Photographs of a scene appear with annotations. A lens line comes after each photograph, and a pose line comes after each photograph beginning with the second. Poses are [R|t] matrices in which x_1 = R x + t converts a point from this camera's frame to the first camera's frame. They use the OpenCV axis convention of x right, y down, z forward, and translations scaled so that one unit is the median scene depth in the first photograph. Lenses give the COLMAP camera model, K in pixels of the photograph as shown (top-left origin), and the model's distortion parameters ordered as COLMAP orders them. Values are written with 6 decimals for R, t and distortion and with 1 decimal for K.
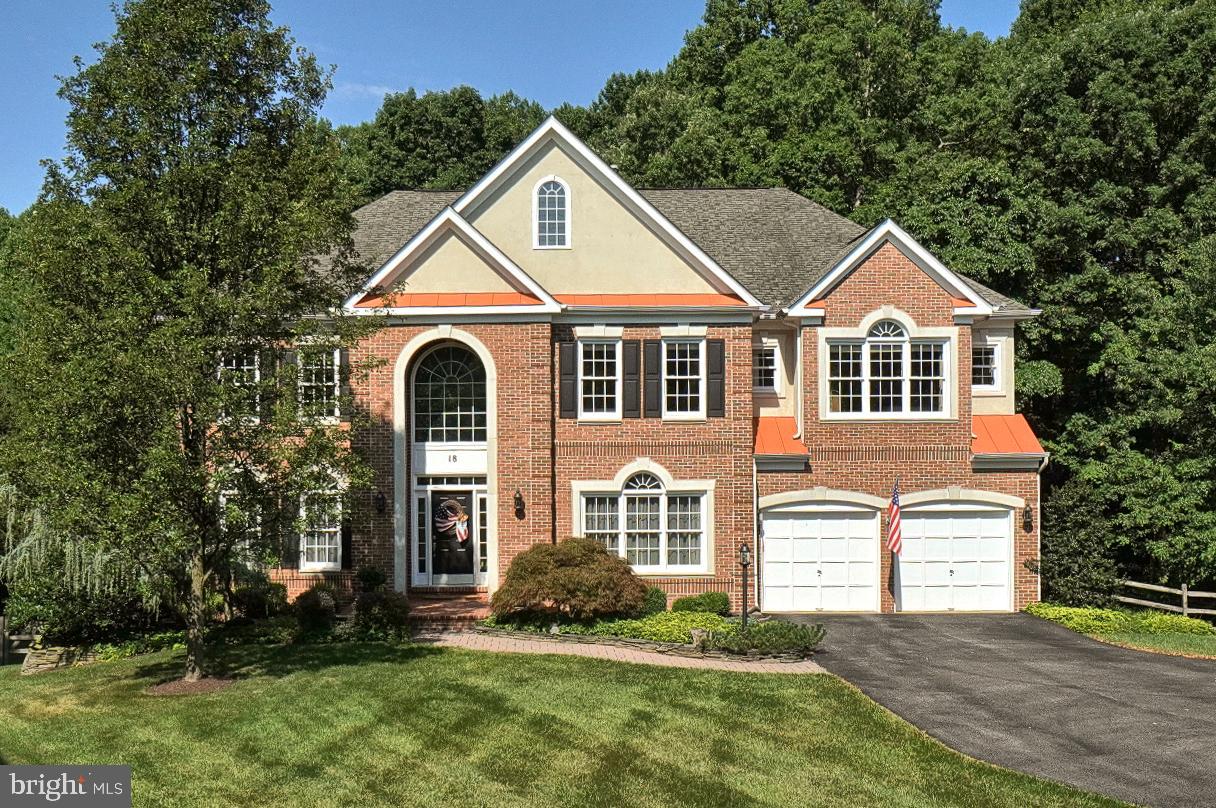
lens RADIAL K [[1325.1, 0, 541.6], [0, 1325.1, 459.4], [0, 0, 1]] dist [0.018857, 0.004091]
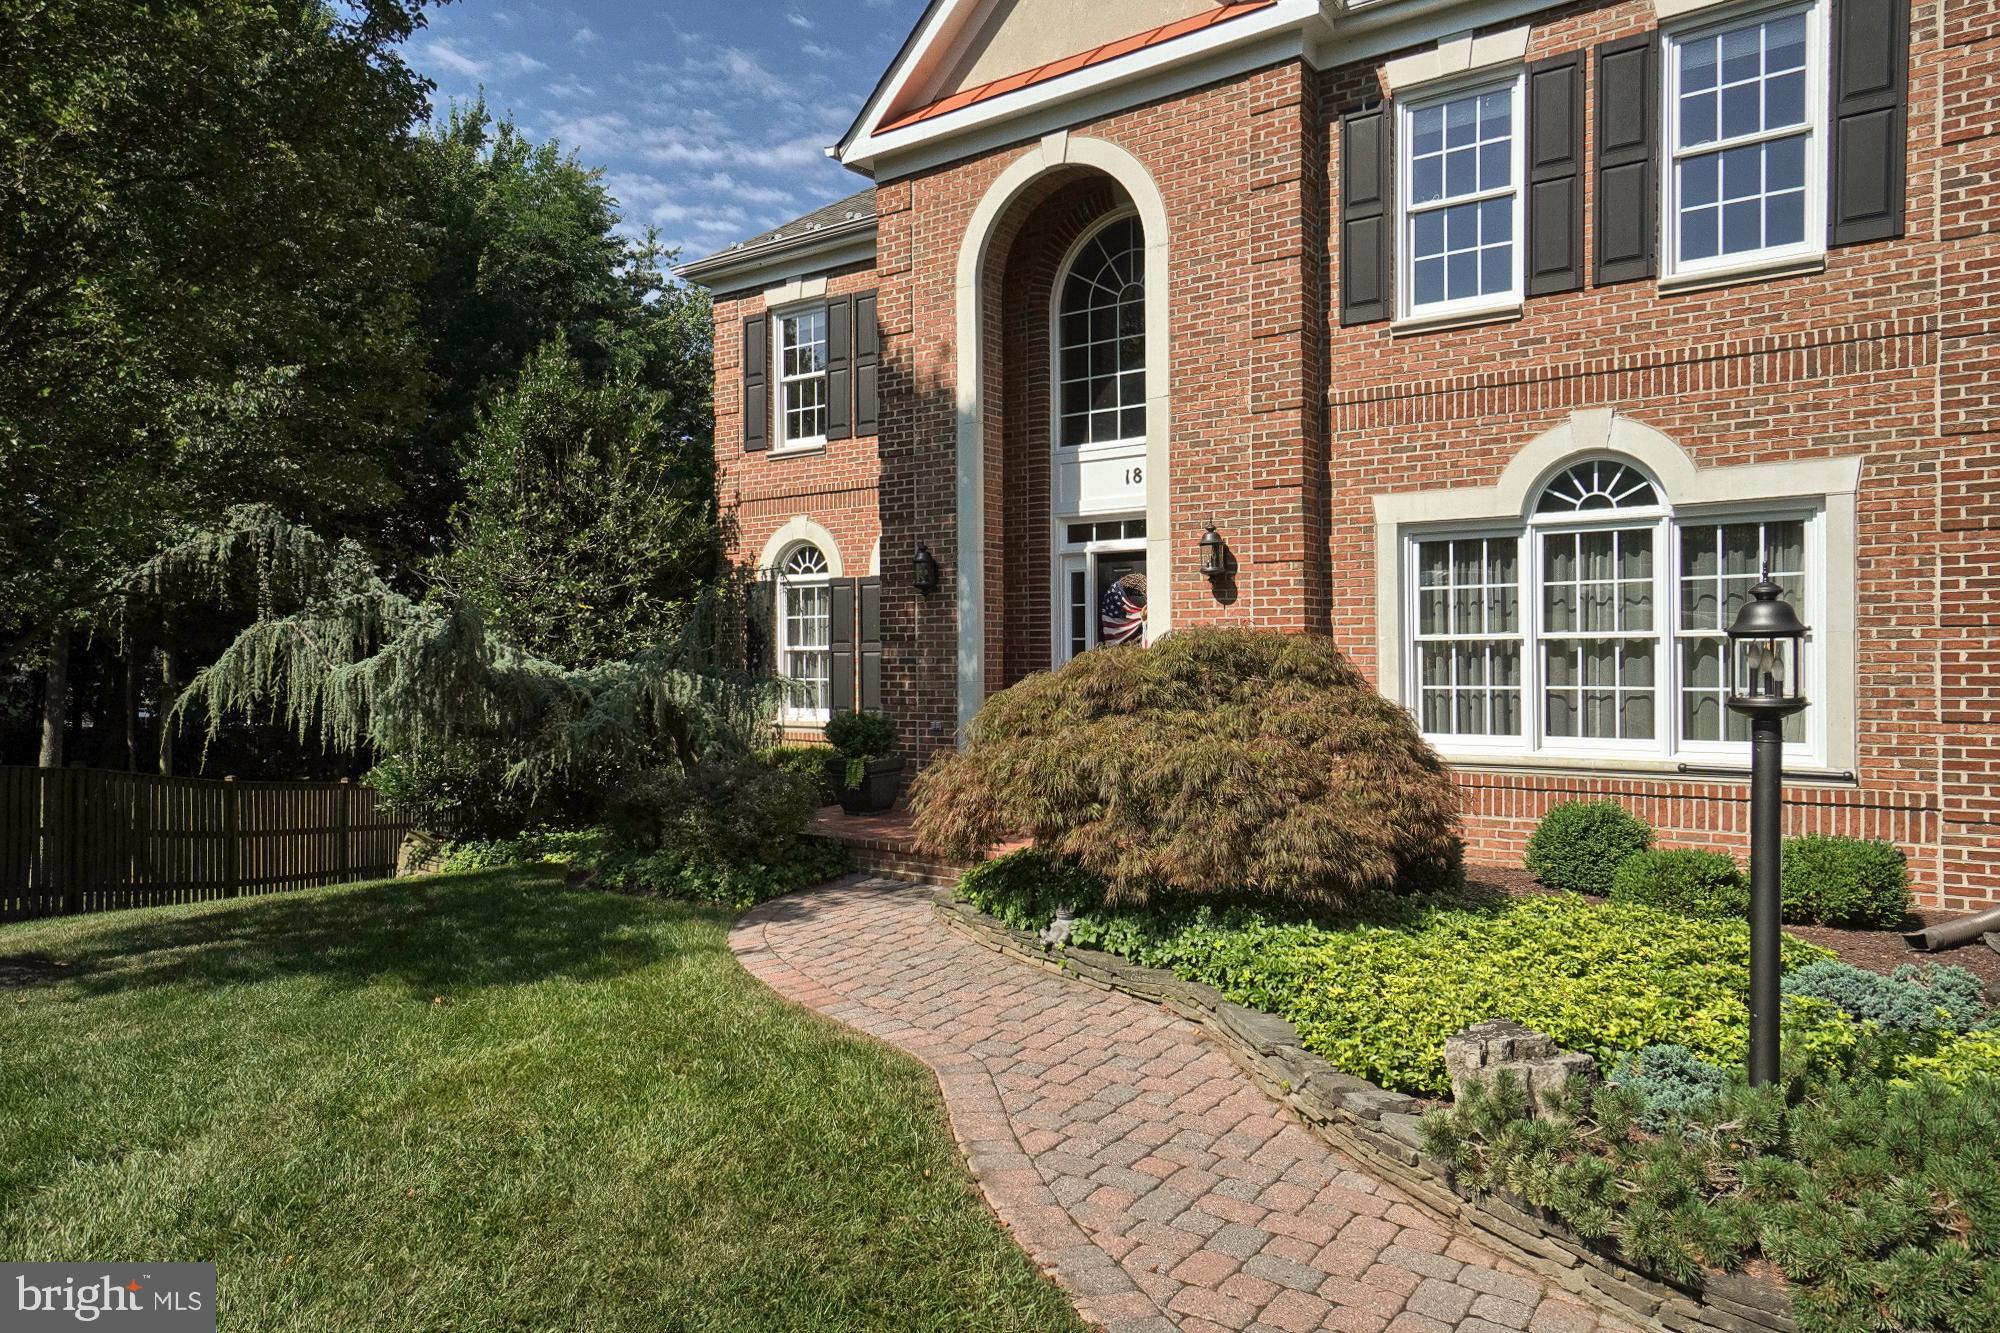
lens RADIAL K [[1276.4, 0, 980.8], [0, 1276.4, 664.4], [0, 0, 1]] dist [-0.002164, 0.020204]
pose [[0.821044, 0.003631, -0.570853, 0.132285], [0.003309, 0.999933, 0.011120, 0.057270], [0.570855, -0.011019, 0.820977, 0.649245]]
